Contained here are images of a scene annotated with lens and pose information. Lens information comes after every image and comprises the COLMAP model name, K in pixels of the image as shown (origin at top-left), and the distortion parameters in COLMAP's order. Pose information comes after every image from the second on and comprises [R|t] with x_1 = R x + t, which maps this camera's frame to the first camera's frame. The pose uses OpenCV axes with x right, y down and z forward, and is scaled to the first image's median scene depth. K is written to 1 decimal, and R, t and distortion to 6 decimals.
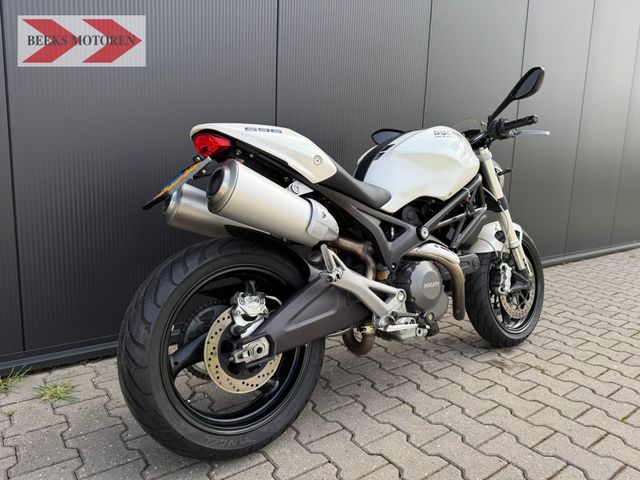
lens RADIAL K [[434.2, 0, 320.5], [0, 434.2, 240.0], [0, 0, 1]] dist [0.023087, -0.009918]
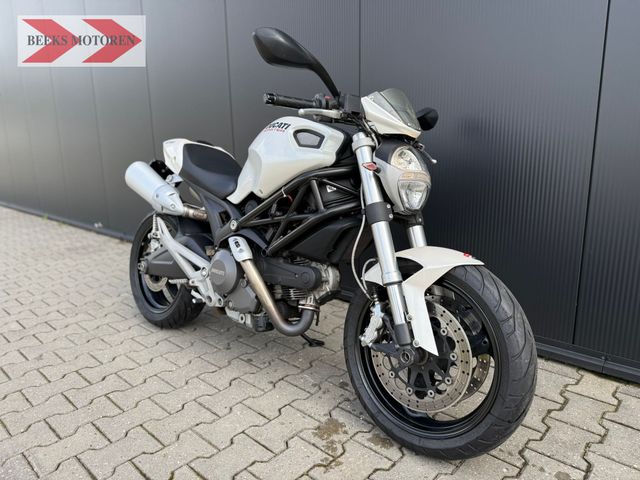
lens RADIAL K [[434.2, 0, 321.2], [0, 434.2, 240.5], [0, 0, 1]] dist [0.023087, -0.009918]
pose [[0.190248, 0.159815, -0.968641, 1.286274], [-0.125234, 0.982551, 0.137513, -0.148136], [0.973716, 0.095145, 0.206943, 0.974216]]
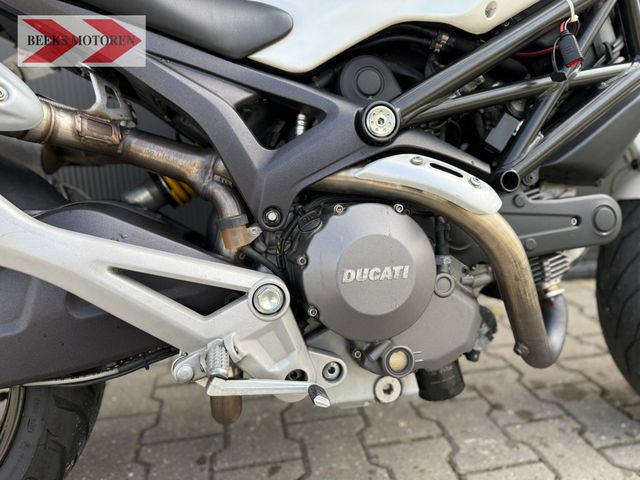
lens RADIAL K [[463.9, 0, 318.3], [0, 463.9, 236.1], [0, 0, 1]] dist [-0.045174, -0.000509]
pose [[0.889492, 0.058584, -0.453180, 0.361025], [-0.015722, 0.995084, 0.097779, 0.037006], [0.456680, -0.079849, 0.886040, 0.638966]]
